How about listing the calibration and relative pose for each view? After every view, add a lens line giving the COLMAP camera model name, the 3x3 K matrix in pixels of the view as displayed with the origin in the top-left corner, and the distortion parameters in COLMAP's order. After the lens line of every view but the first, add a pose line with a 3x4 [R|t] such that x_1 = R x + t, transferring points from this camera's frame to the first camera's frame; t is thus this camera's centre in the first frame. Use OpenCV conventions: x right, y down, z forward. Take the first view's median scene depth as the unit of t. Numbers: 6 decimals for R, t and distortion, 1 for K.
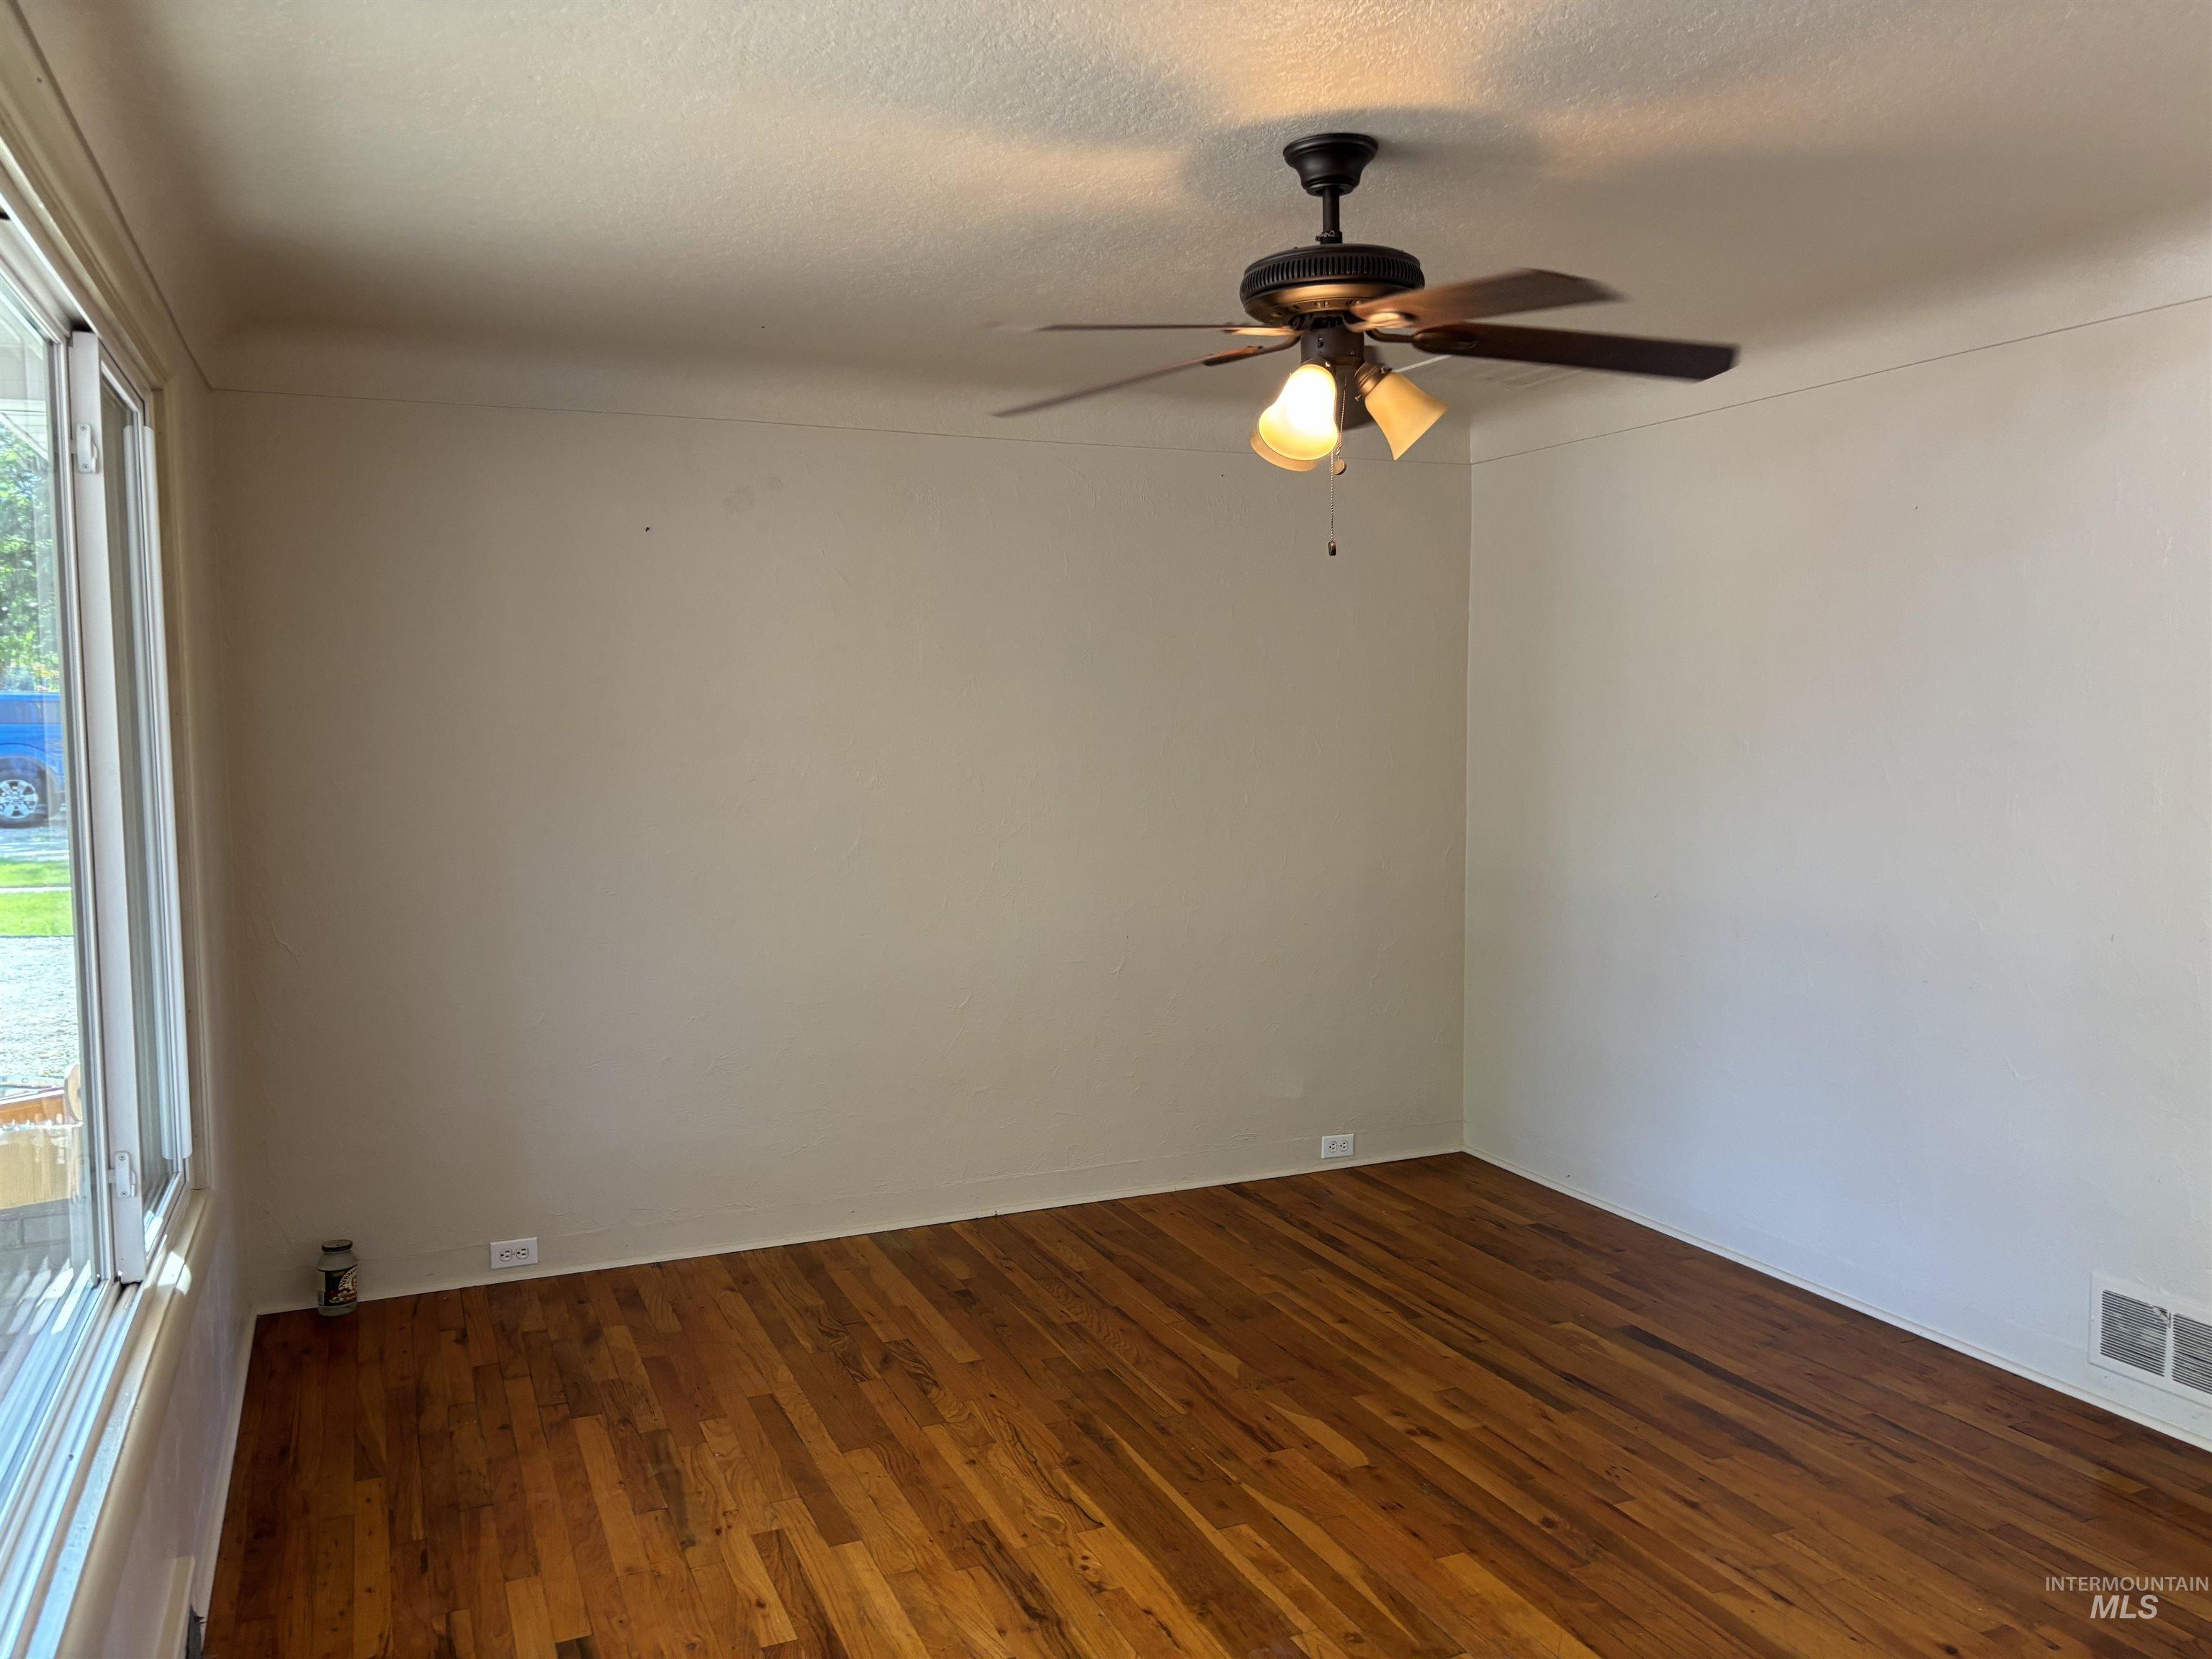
lens RADIAL K [[1688.2, 0, 1120.0], [0, 1688.2, 838.0], [0, 0, 1]] dist [0.037160, -0.043061]
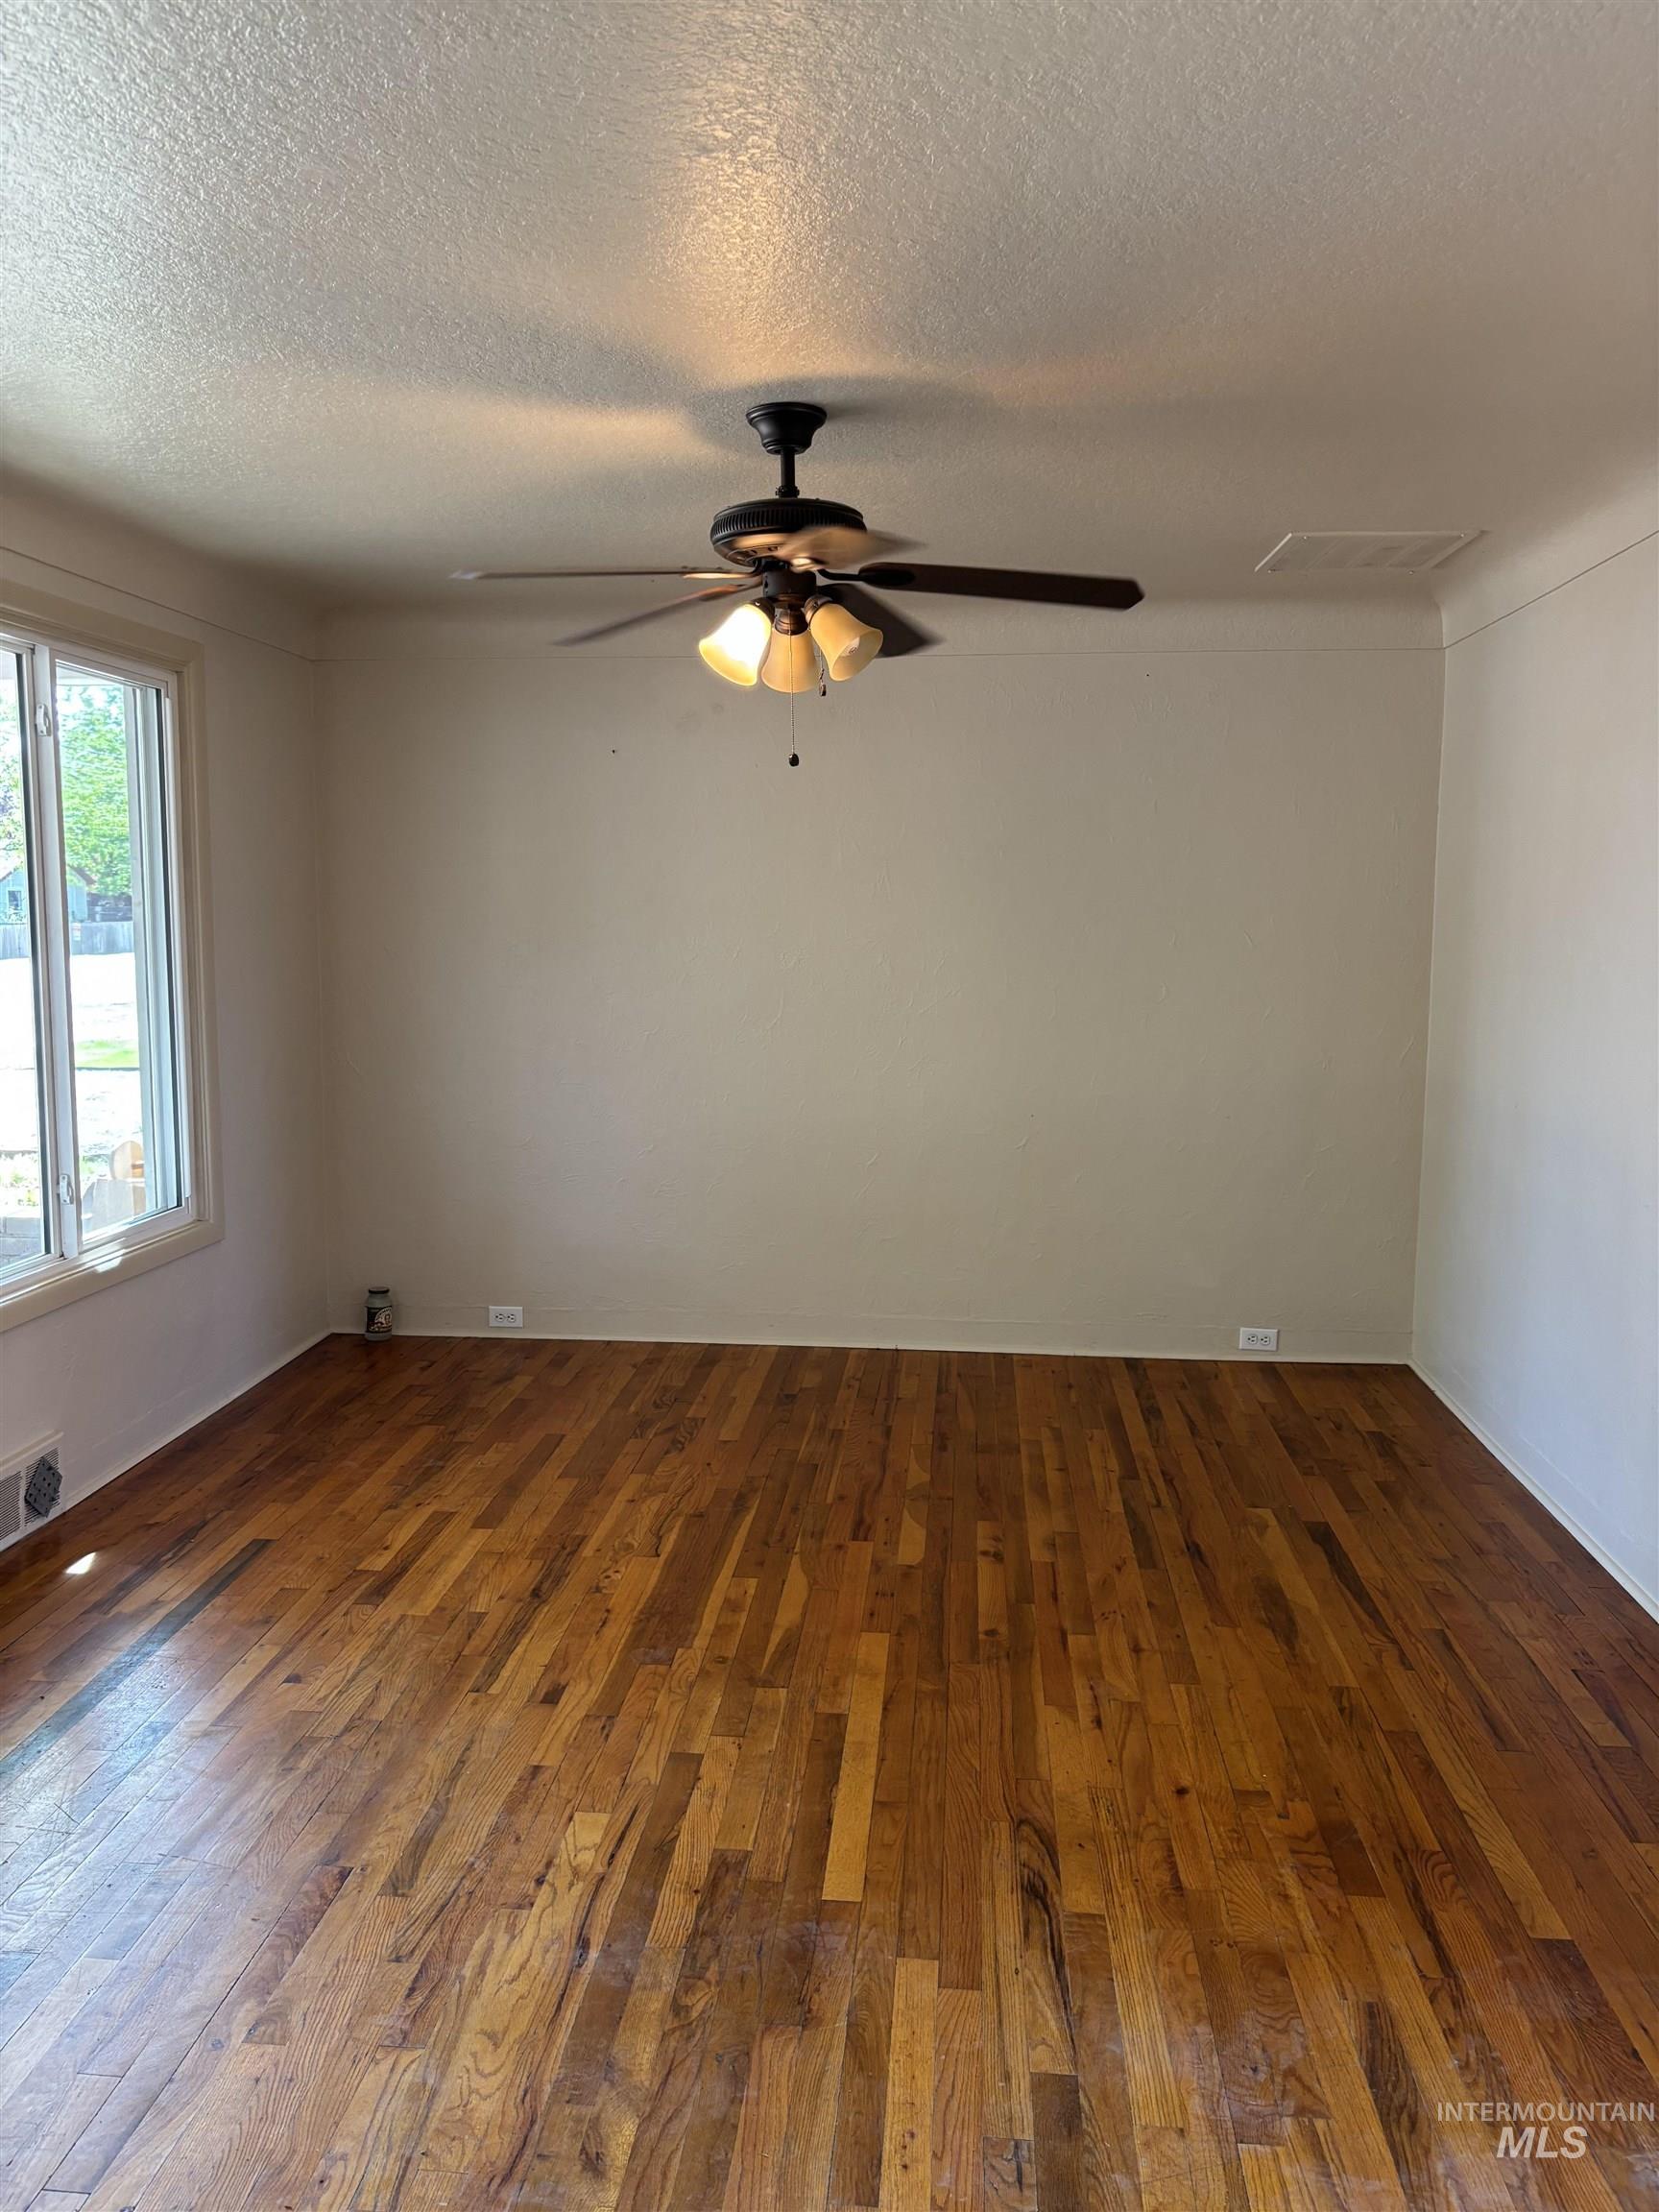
lens RADIAL K [[1688.2, 0, 844.5], [0, 1688.2, 1098.8], [0, 0, 1]] dist [0.037160, -0.043061]
pose [[0.880782, 0.067962, -0.468620, 0.631540], [-0.052632, 0.997565, 0.045750, 0.008220], [0.470588, -0.015632, 0.882215, -0.019086]]
